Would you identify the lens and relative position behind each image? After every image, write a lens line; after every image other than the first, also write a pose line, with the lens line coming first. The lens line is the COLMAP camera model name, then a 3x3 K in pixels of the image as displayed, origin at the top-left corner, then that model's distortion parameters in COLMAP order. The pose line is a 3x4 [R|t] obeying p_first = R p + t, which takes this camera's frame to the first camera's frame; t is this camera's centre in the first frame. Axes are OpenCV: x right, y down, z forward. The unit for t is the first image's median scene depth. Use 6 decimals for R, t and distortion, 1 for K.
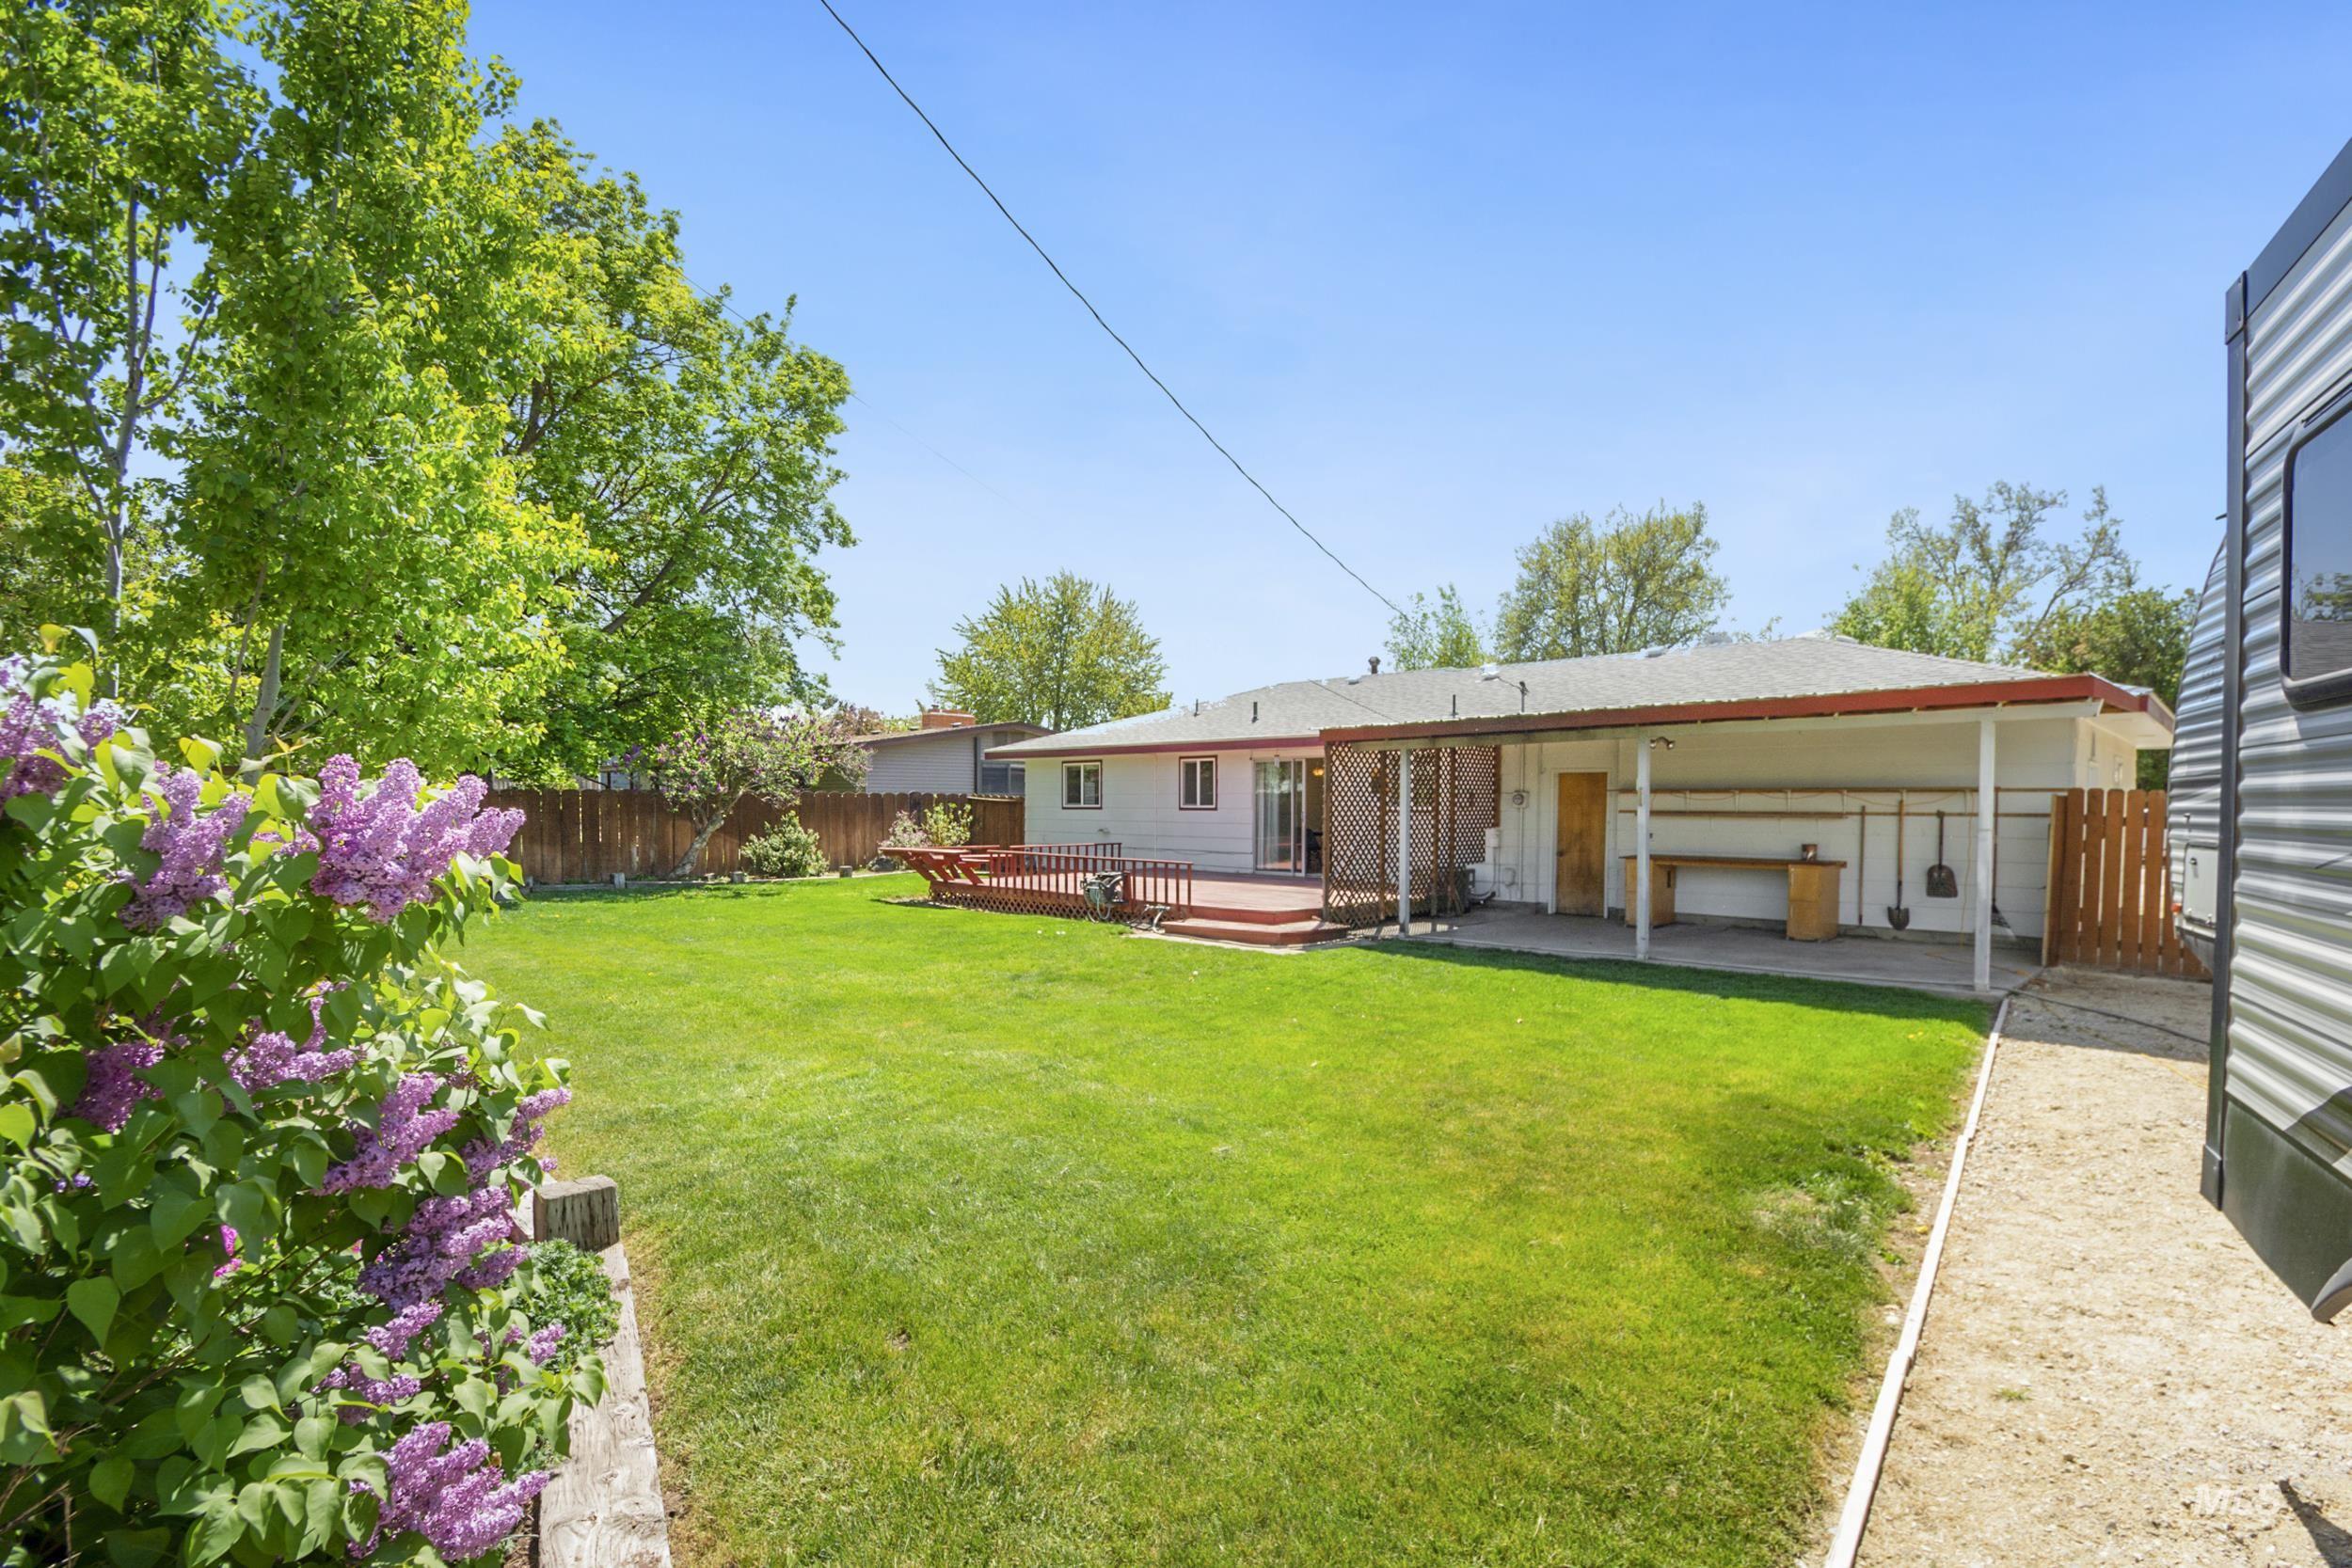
lens RADIAL K [[1085.1, 0, 1177.2], [0, 1085.1, 838.9], [0, 0, 1]] dist [0.026151, -0.023530]
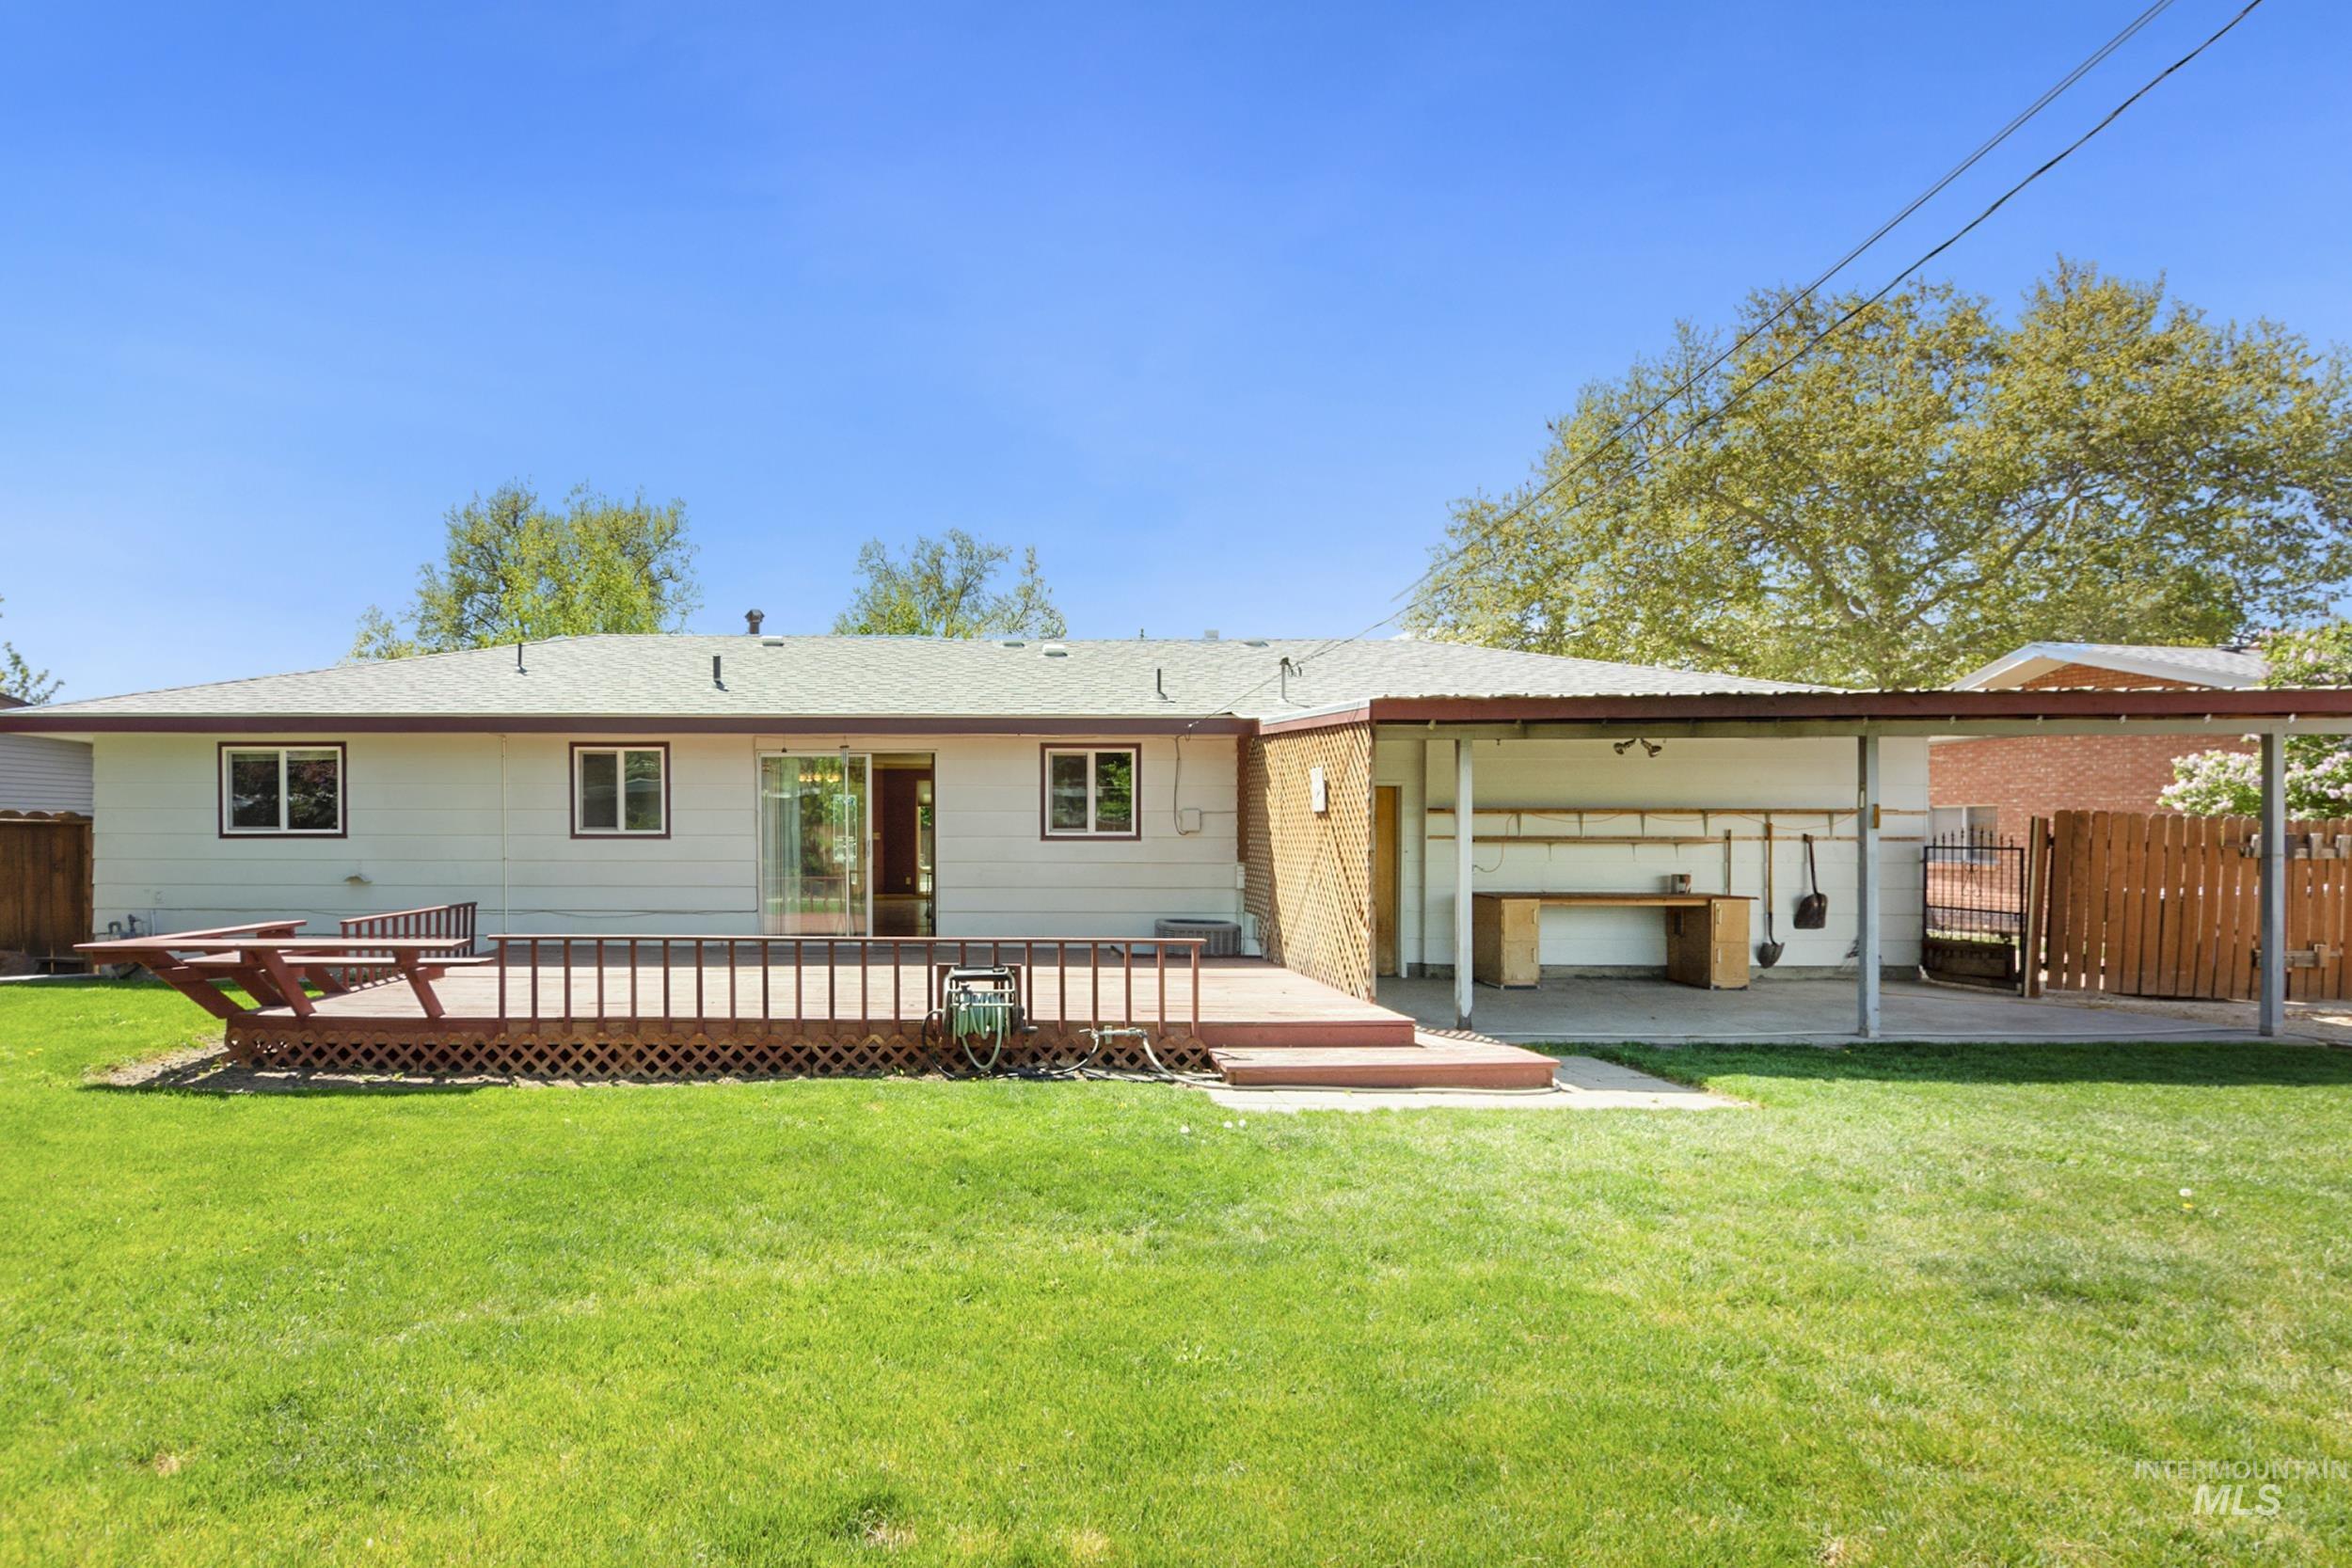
lens RADIAL K [[1279.6, 0, 1176.0], [0, 1279.6, 784.0], [0, 0, 1]] dist [-0.019520, -0.000283]
pose [[0.722240, 0.022079, 0.691290, -0.376005], [0.022861, 0.998182, -0.055766, -0.018186], [-0.691265, 0.056080, 0.720422, 0.512960]]
